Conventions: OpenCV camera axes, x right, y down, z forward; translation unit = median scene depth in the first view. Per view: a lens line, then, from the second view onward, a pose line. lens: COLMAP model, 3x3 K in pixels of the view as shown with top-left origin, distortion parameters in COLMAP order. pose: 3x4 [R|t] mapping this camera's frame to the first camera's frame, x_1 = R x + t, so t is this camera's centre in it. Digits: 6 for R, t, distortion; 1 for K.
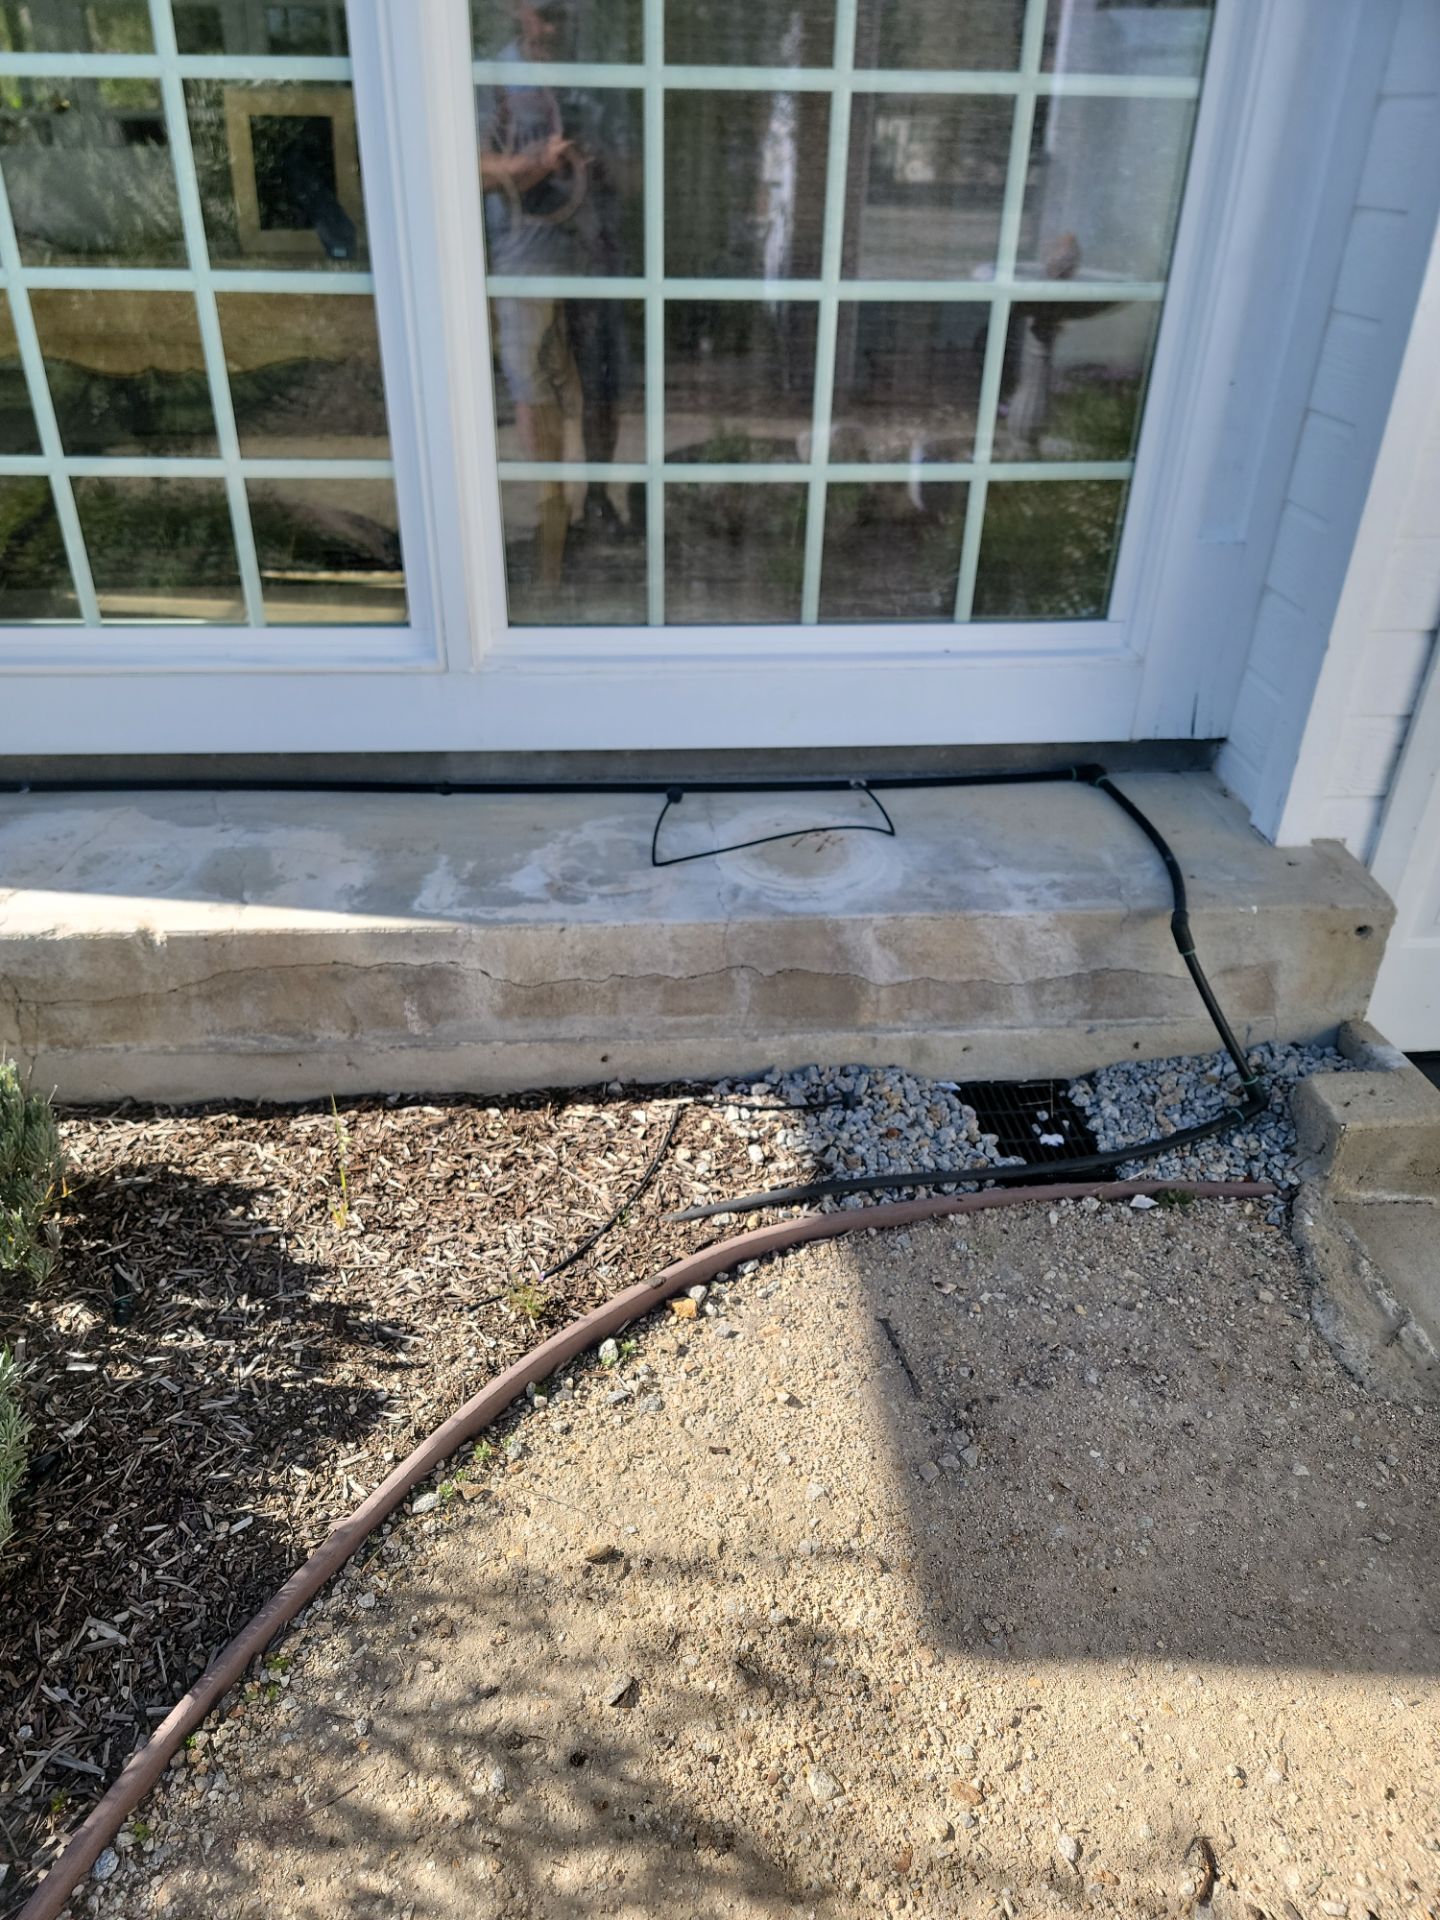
lens RADIAL K [[1375.8, 0, 707.1], [0, 1375.8, 951.8], [0, 0, 1]] dist [0.020895, -0.024408]
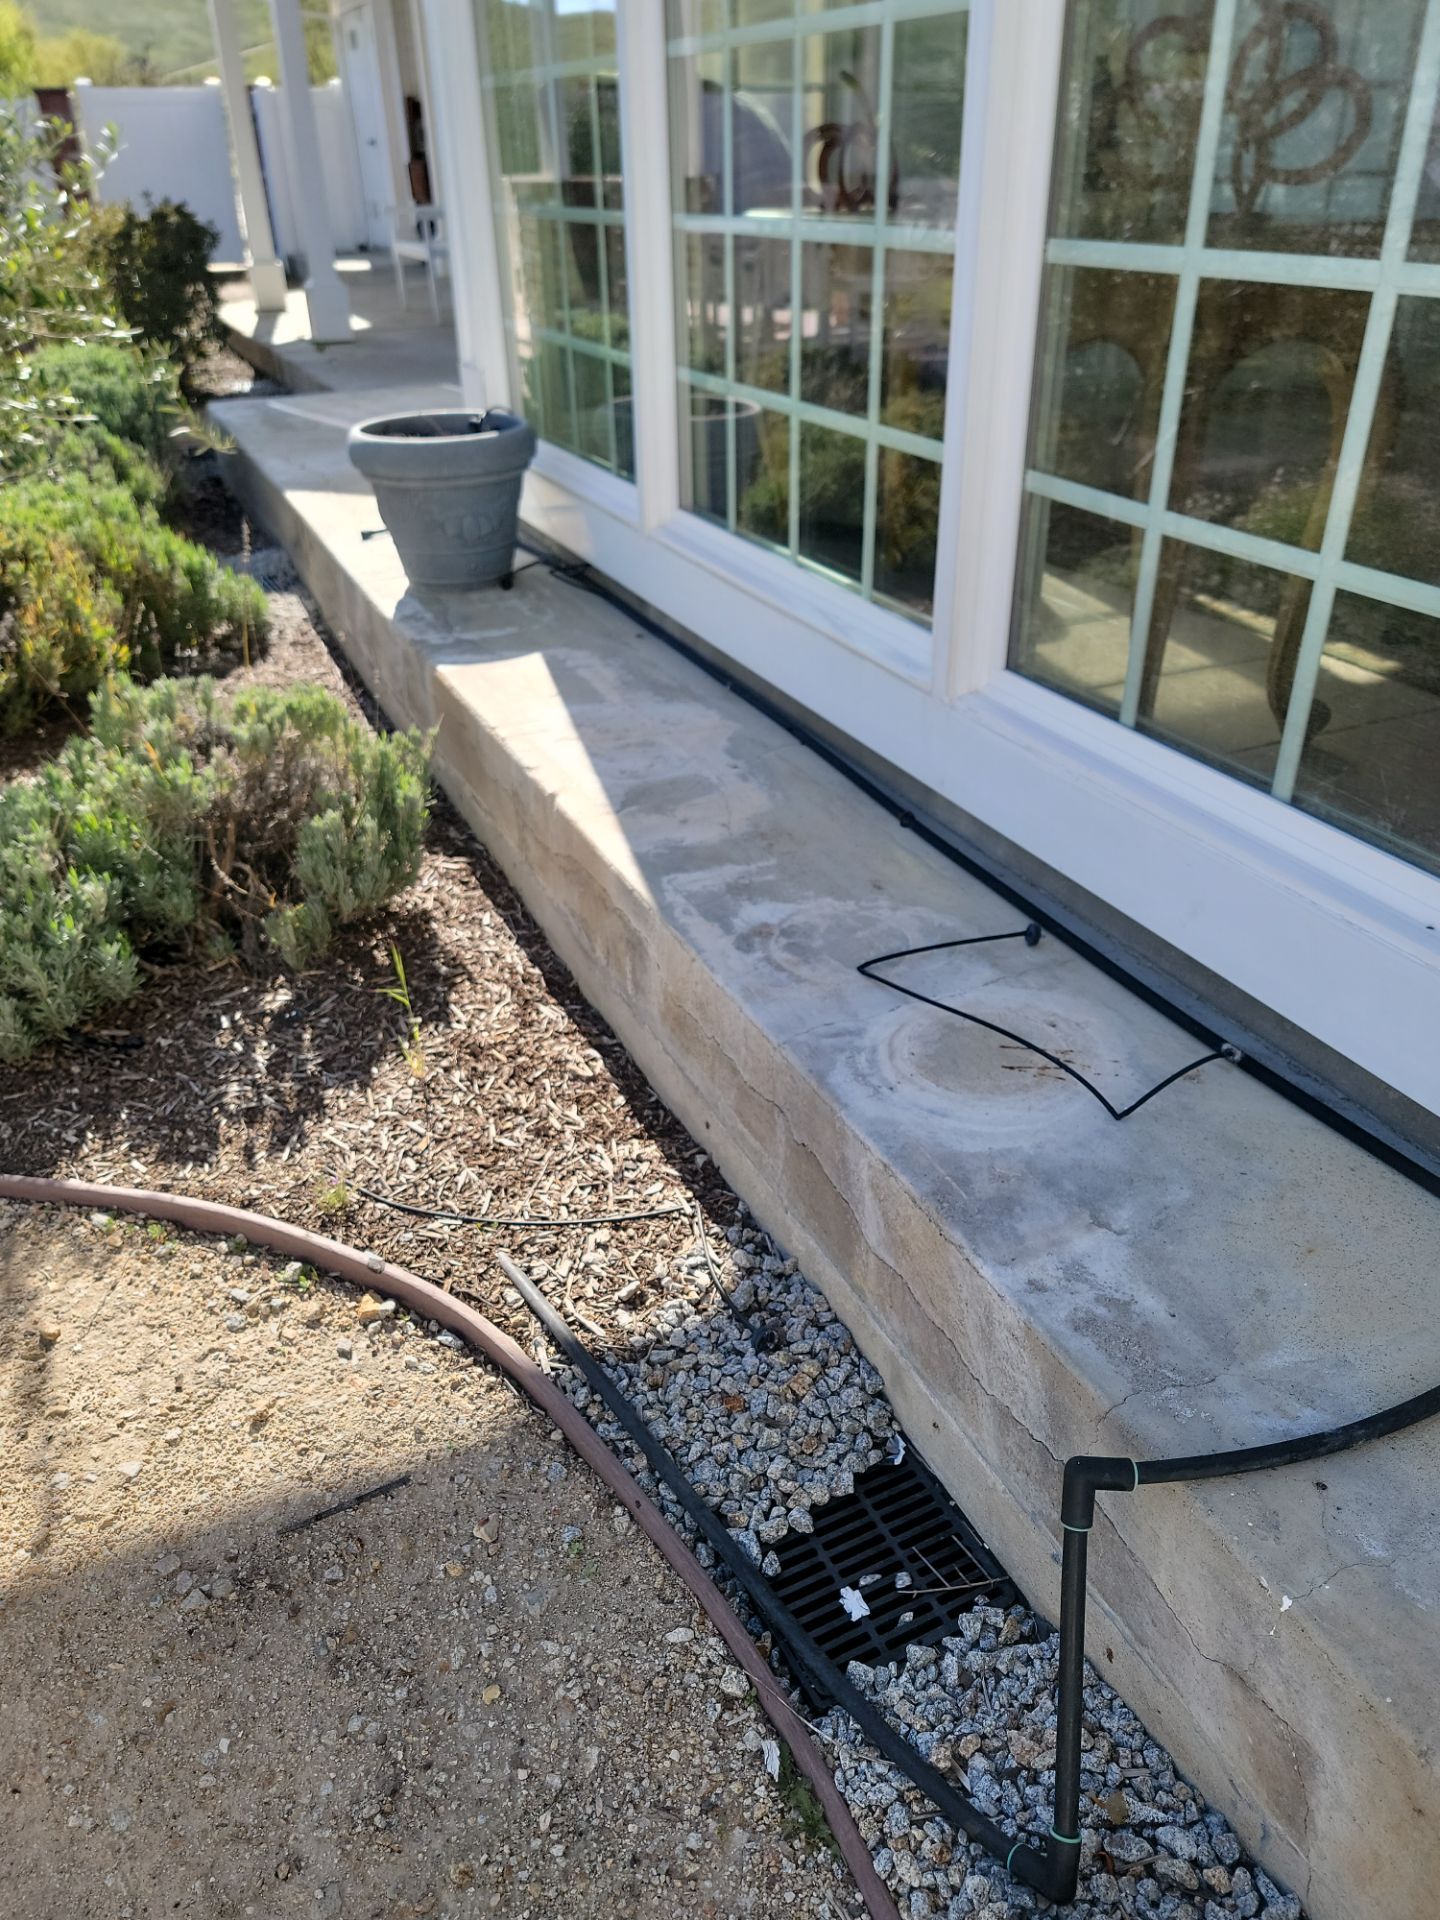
lens RADIAL K [[1375.8, 0, 712.6], [0, 1375.8, 965.3], [0, 0, 1]] dist [0.020895, -0.024408]
pose [[0.344421, 0.449909, -0.823988, 0.660361], [-0.453412, 0.848257, 0.273637, -0.274065], [0.822066, 0.279360, 0.496151, 0.585552]]
